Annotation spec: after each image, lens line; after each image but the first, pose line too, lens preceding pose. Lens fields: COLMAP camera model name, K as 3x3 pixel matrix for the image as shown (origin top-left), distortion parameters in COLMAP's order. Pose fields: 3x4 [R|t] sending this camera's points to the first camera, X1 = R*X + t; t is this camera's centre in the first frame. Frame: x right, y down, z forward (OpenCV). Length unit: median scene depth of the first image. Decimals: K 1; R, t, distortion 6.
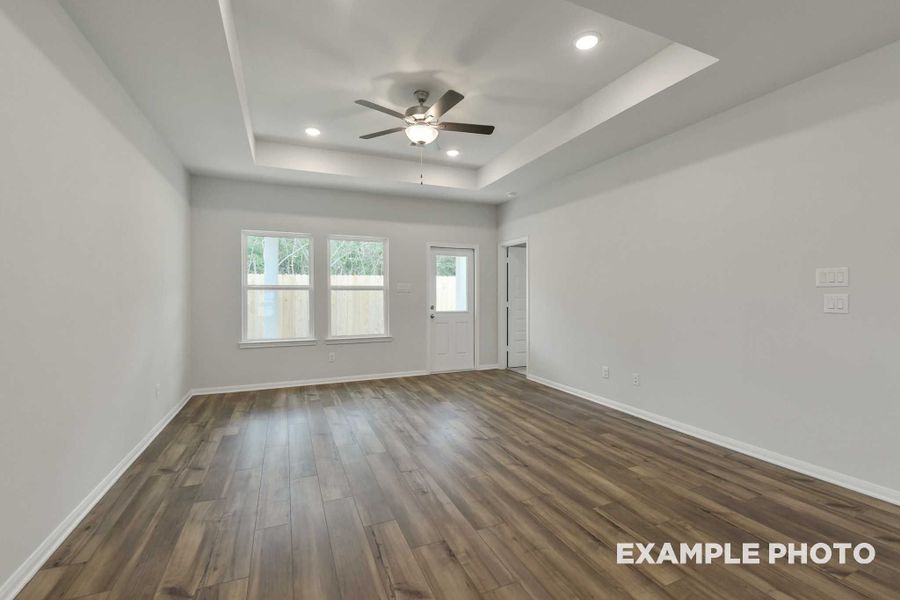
lens RADIAL K [[390.3, 0, 450.6], [0, 390.3, 296.9], [0, 0, 1]] dist [0.002022, -0.011947]
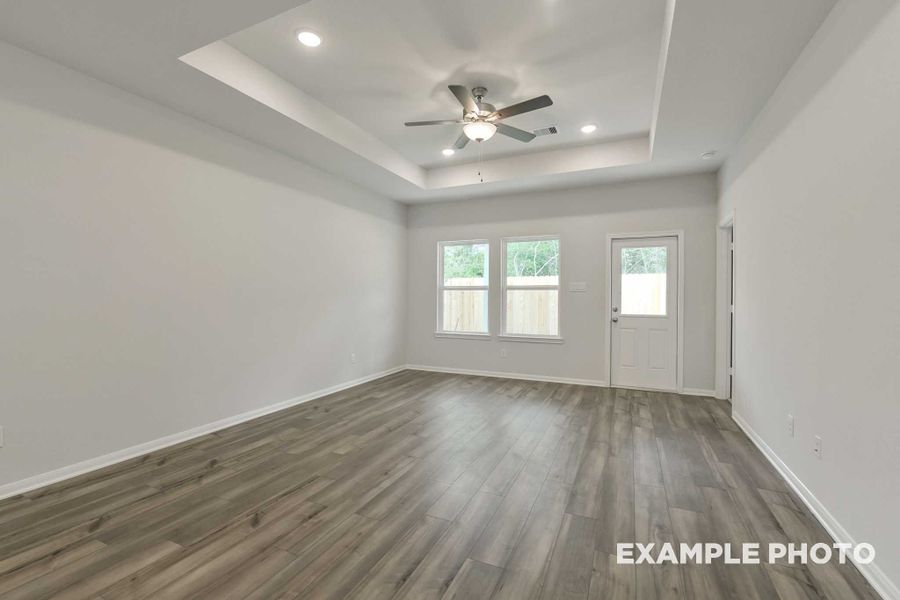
lens RADIAL K [[390.3, 0, 450.6], [0, 390.3, 296.9], [0, 0, 1]] dist [0.002022, -0.011947]
pose [[0.674524, 0.007325, -0.738217, 0.390361], [-0.009068, 0.999958, 0.001636, 0.001271], [0.738198, 0.005591, 0.674561, 0.180150]]
